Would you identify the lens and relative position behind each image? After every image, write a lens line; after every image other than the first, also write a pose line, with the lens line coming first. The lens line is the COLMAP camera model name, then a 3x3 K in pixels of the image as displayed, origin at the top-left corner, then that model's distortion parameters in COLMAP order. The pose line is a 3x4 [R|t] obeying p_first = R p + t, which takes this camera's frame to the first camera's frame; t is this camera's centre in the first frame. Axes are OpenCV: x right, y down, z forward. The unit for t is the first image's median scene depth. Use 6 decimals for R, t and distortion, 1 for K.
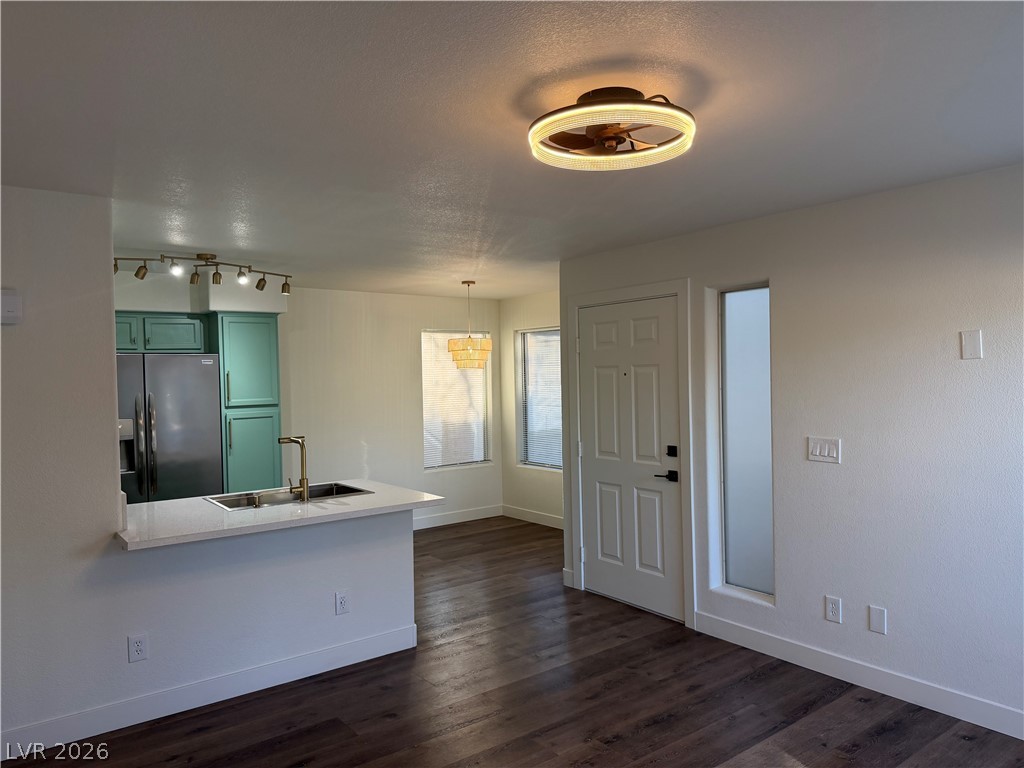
lens RADIAL K [[730.9, 0, 509.6], [0, 730.9, 382.8], [0, 0, 1]] dist [0.027519, -0.044503]
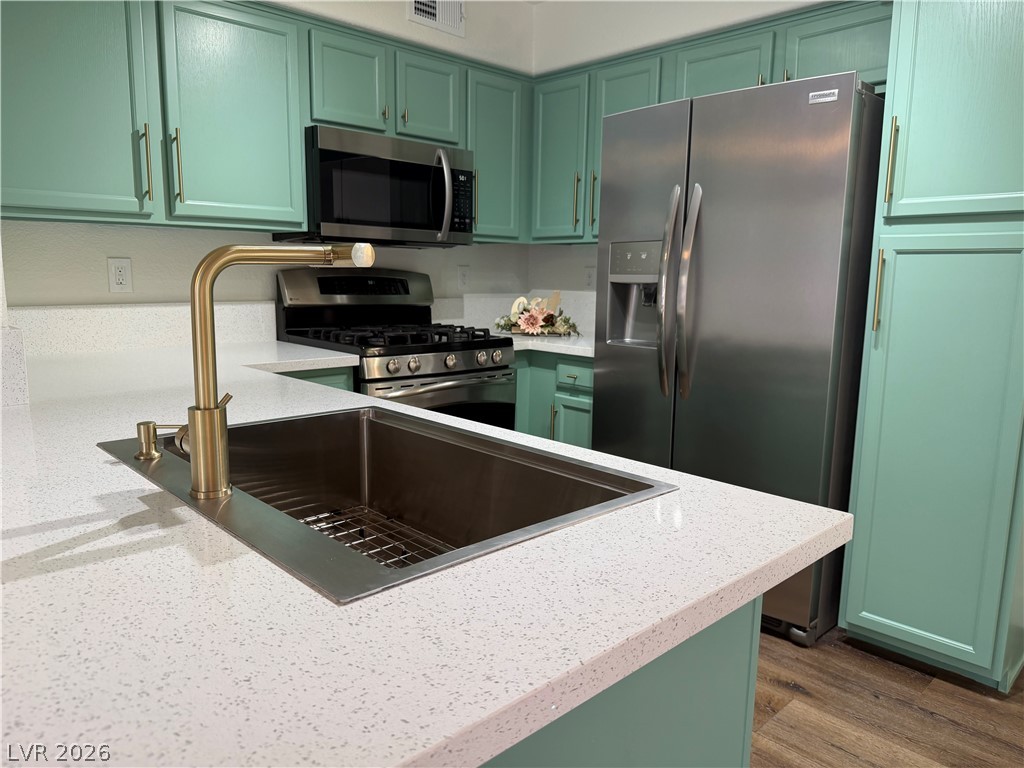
lens RADIAL K [[730.9, 0, 505.6], [0, 730.9, 394.7], [0, 0, 1]] dist [0.027519, -0.044503]
pose [[0.102225, 0.182615, -0.977856, -0.020907], [-0.027872, 0.983145, 0.180689, 0.045878], [0.994371, 0.008784, 0.105591, 0.607738]]
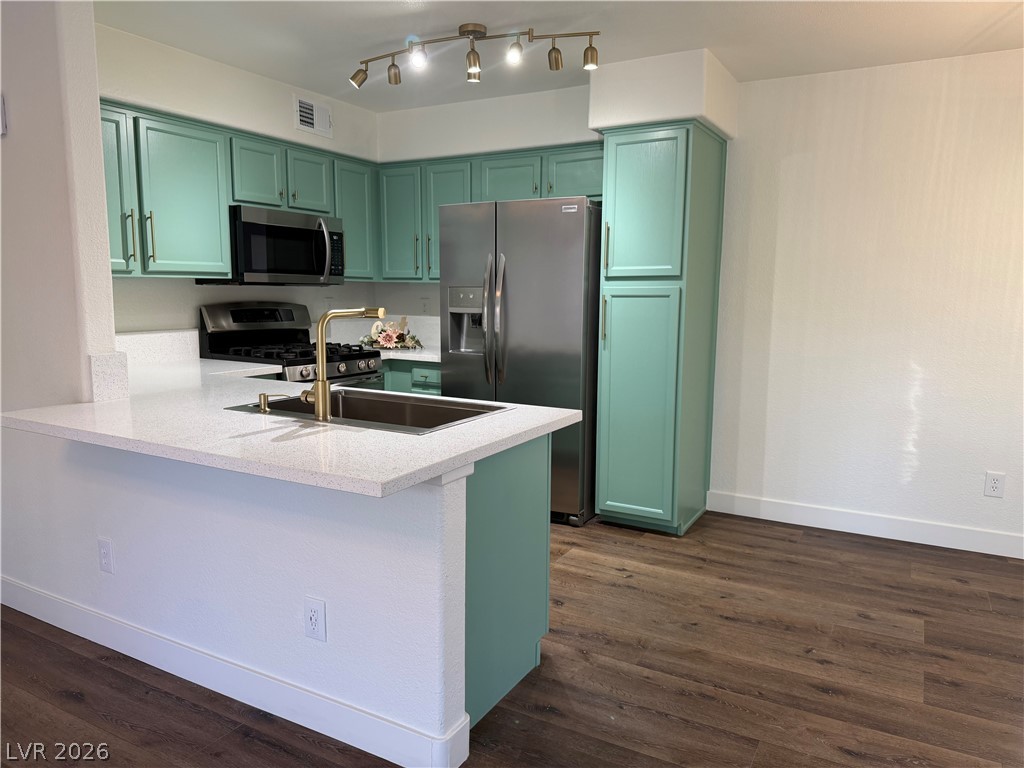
lens RADIAL K [[730.9, 0, 521.0], [0, 730.9, 400.8], [0, 0, 1]] dist [0.027519, -0.044503]
pose [[0.399074, 0.159185, -0.902995, 0.160371], [-0.027415, 0.986446, 0.161780, 0.029468], [0.916509, -0.039807, 0.398029, 0.520194]]
